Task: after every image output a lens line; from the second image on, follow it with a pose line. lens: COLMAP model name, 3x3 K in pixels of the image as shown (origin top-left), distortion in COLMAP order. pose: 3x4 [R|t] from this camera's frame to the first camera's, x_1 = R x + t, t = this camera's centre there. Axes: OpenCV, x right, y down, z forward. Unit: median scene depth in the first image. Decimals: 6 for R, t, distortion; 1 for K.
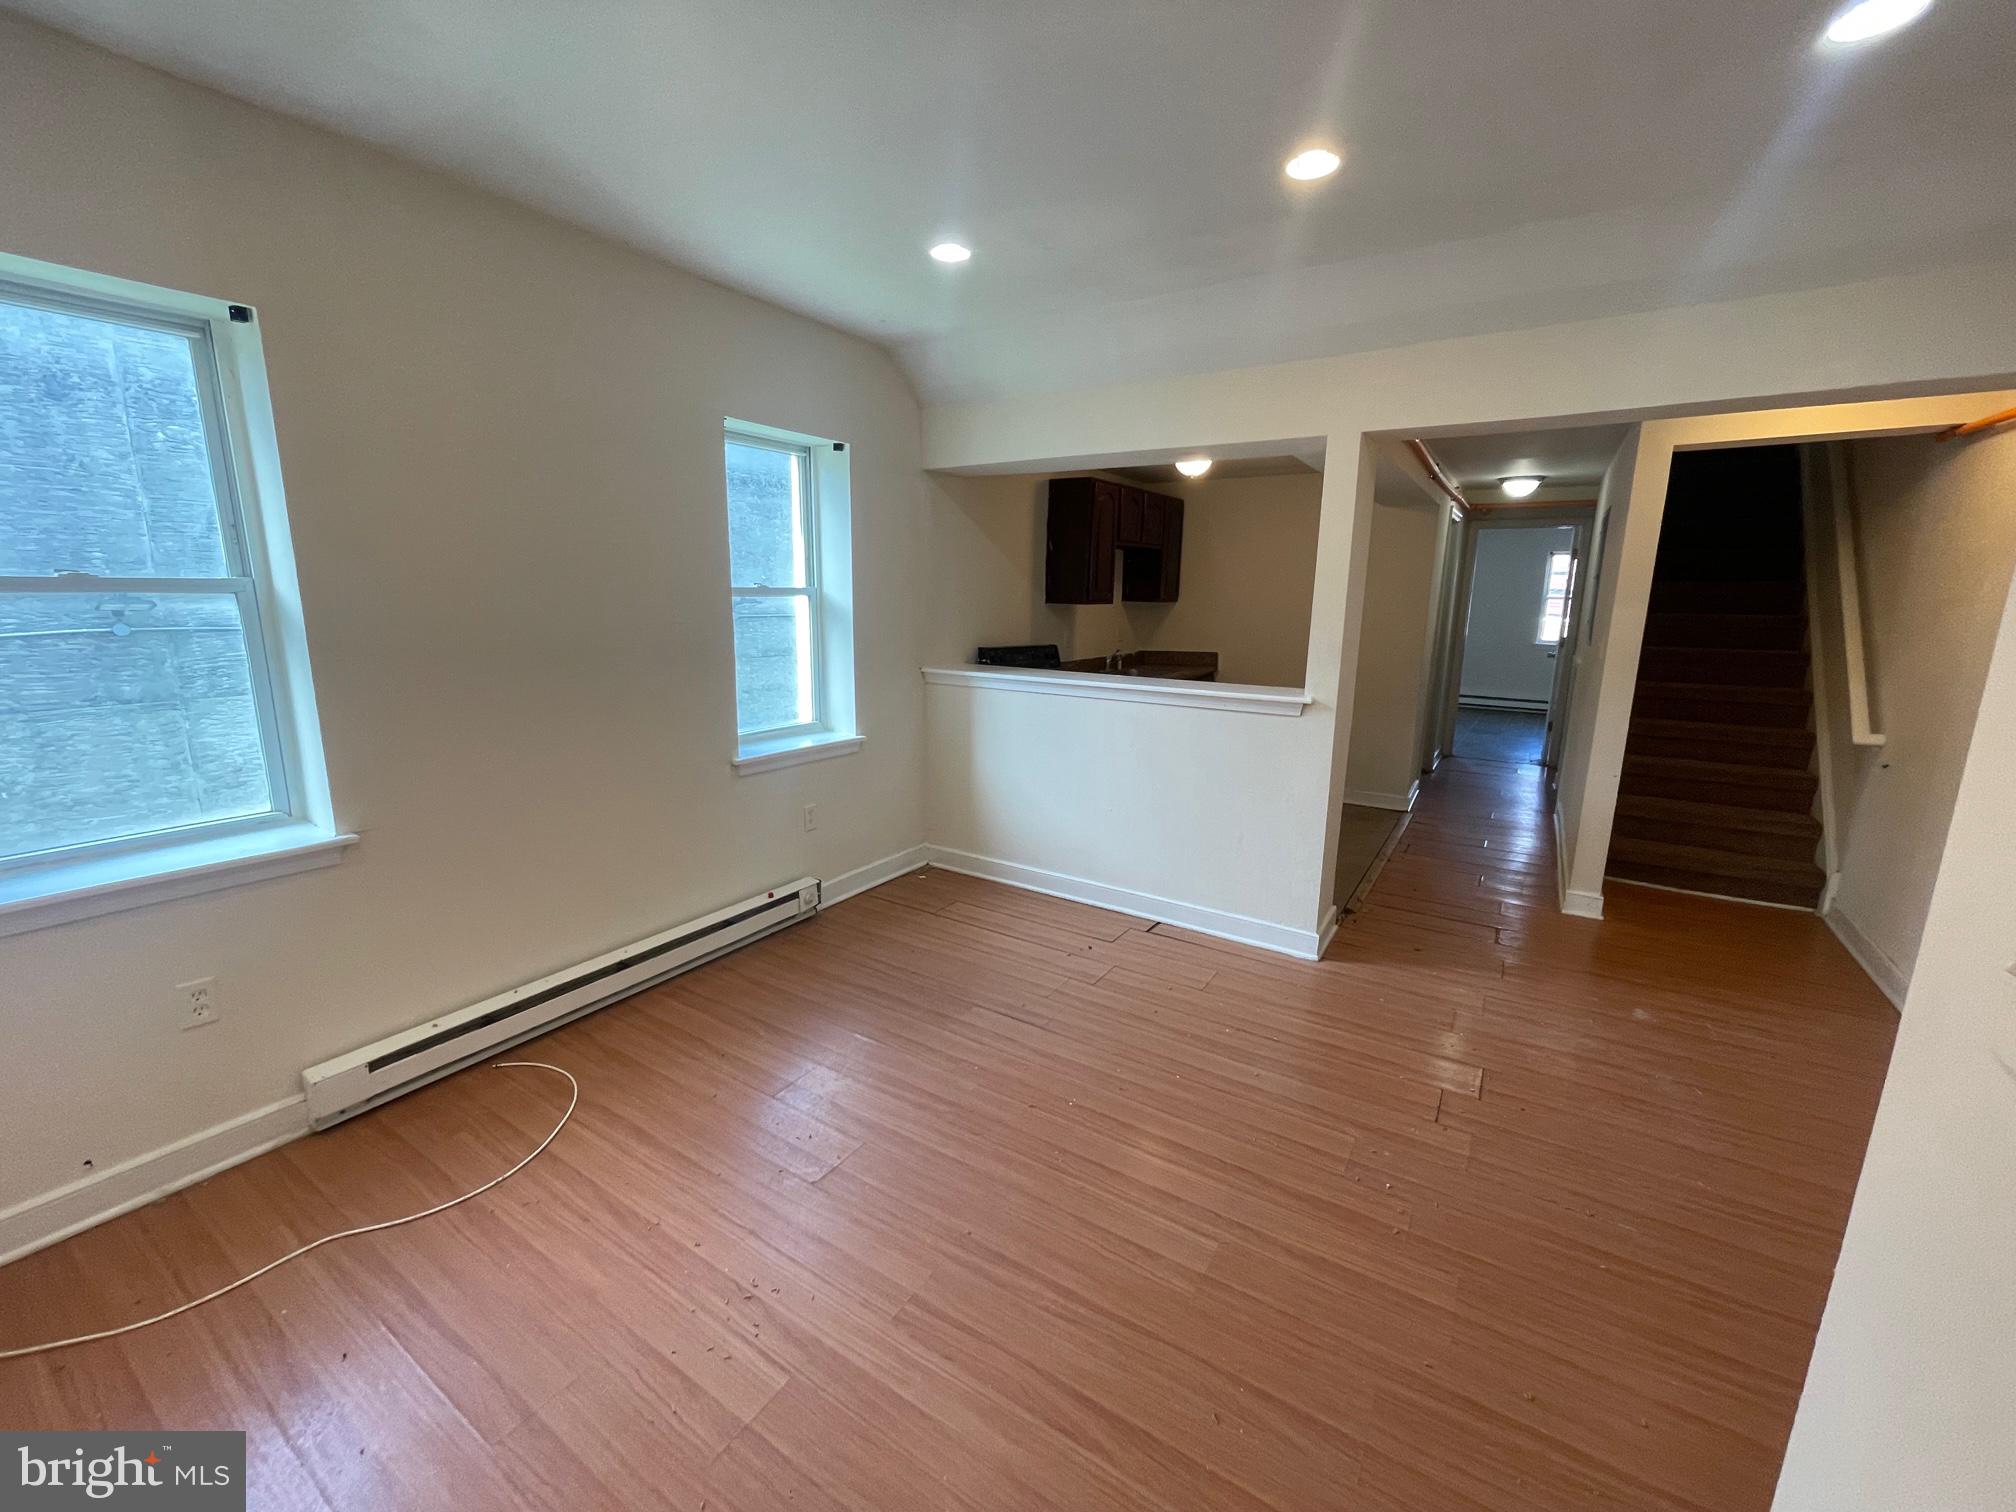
lens RADIAL K [[805.6, 0, 1008.0], [0, 805.6, 756.0], [0, 0, 1]] dist [0.009911, 0.000242]
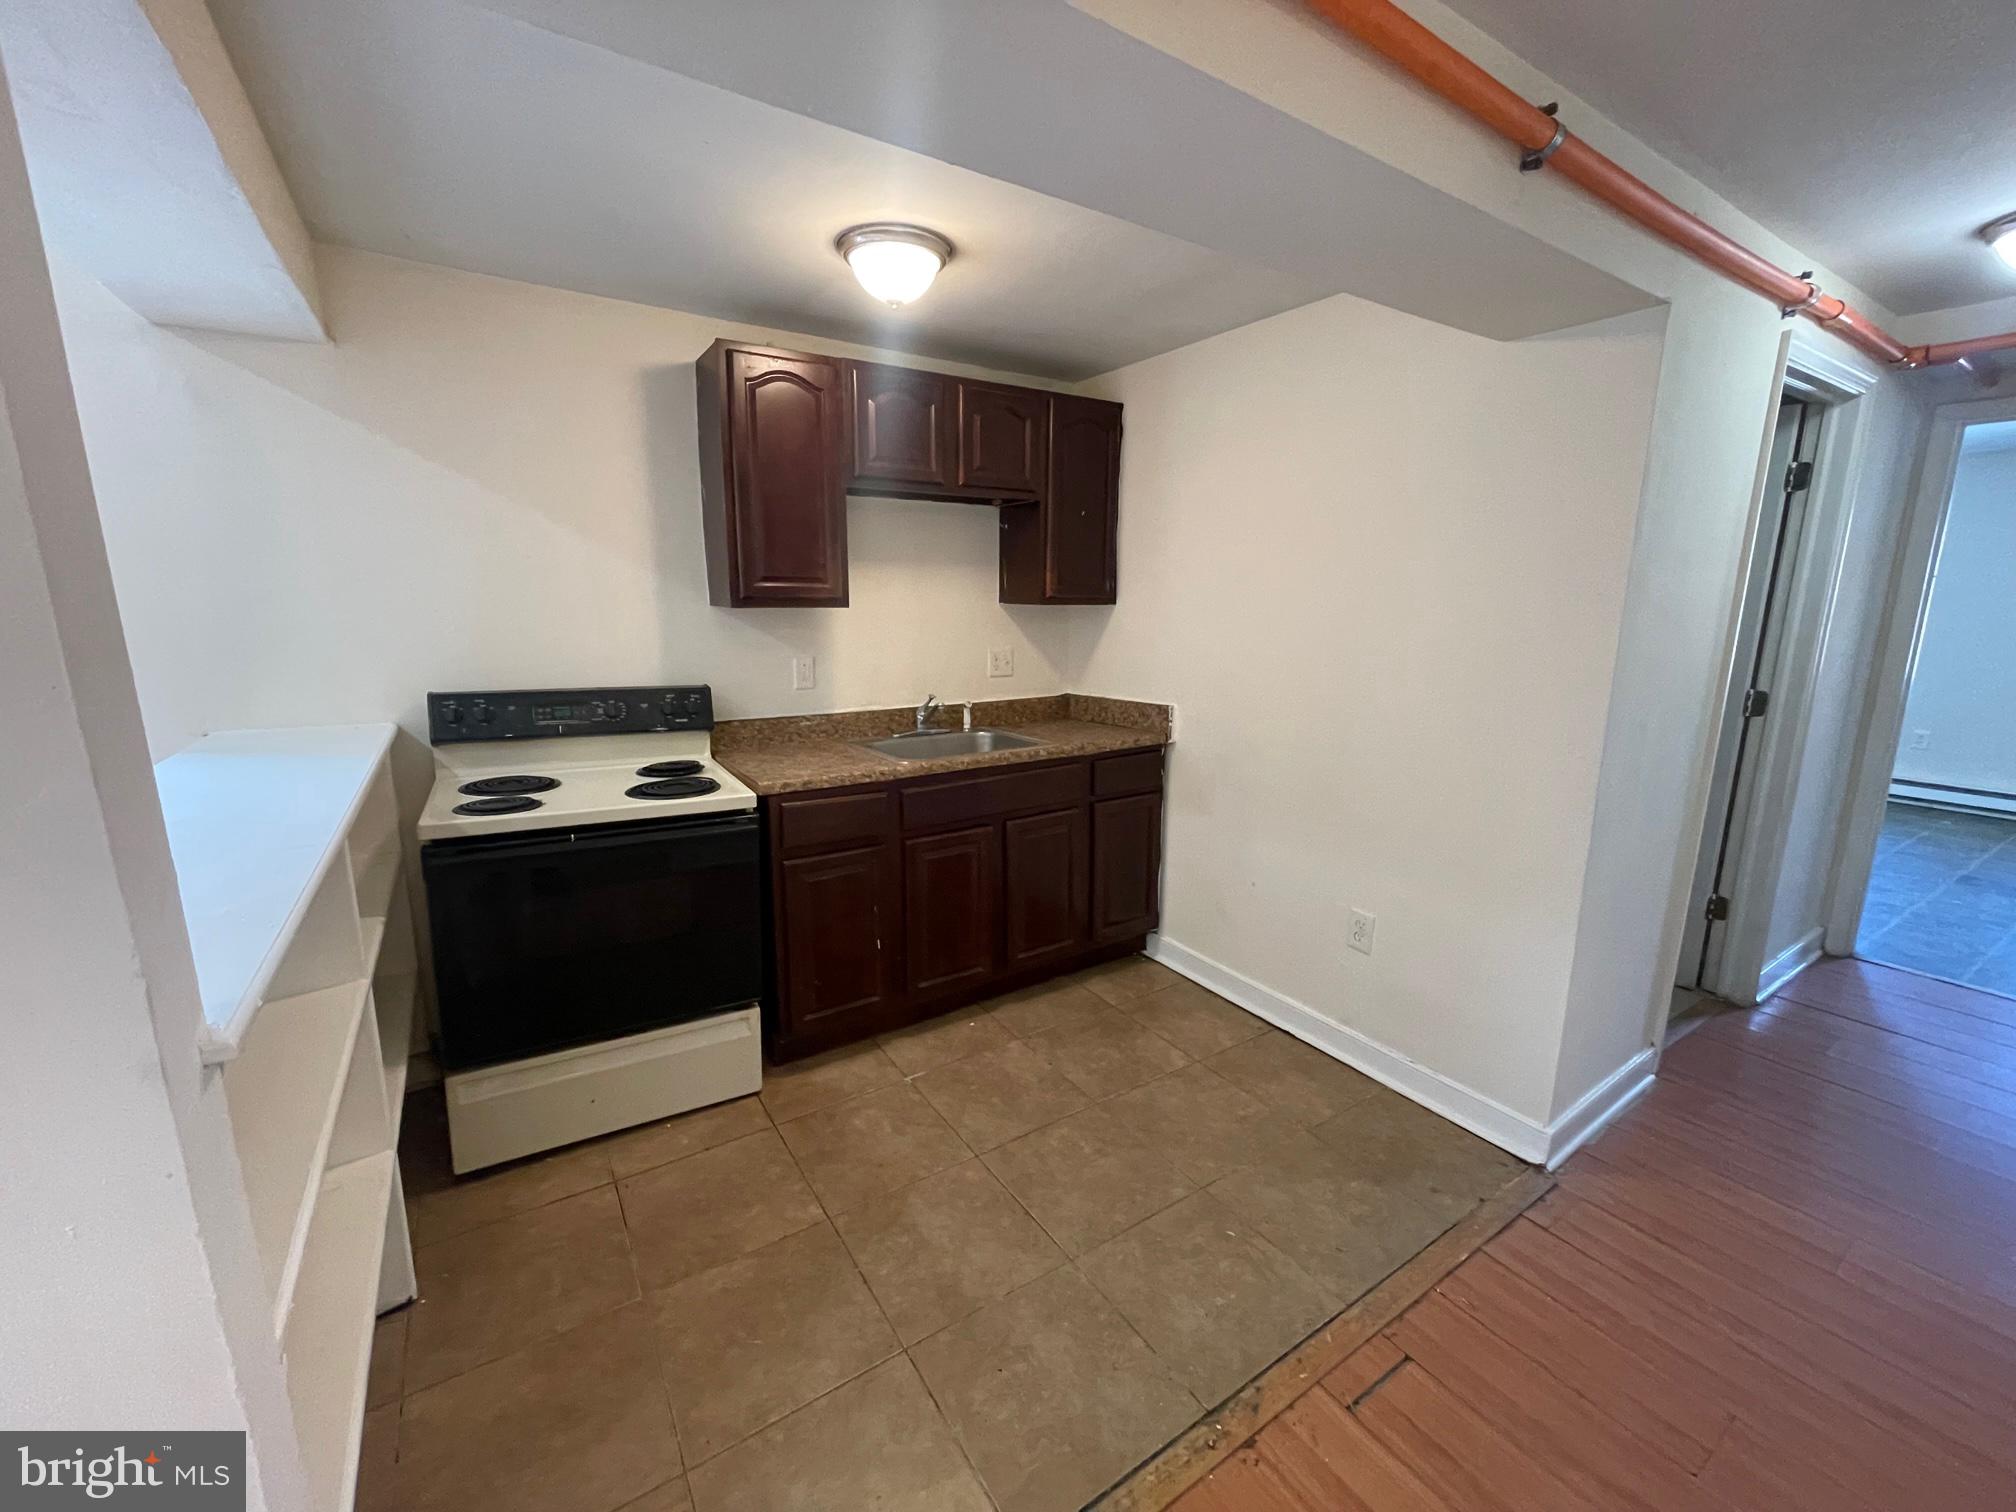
lens RADIAL K [[805.6, 0, 1008.0], [0, 805.6, 756.0], [0, 0, 1]] dist [0.009911, 0.000242]
pose [[0.930117, 0.081719, -0.358056, 0.346796], [-0.074815, 0.996647, 0.033118, -0.105546], [0.359562, -0.004016, 0.933113, 0.486125]]
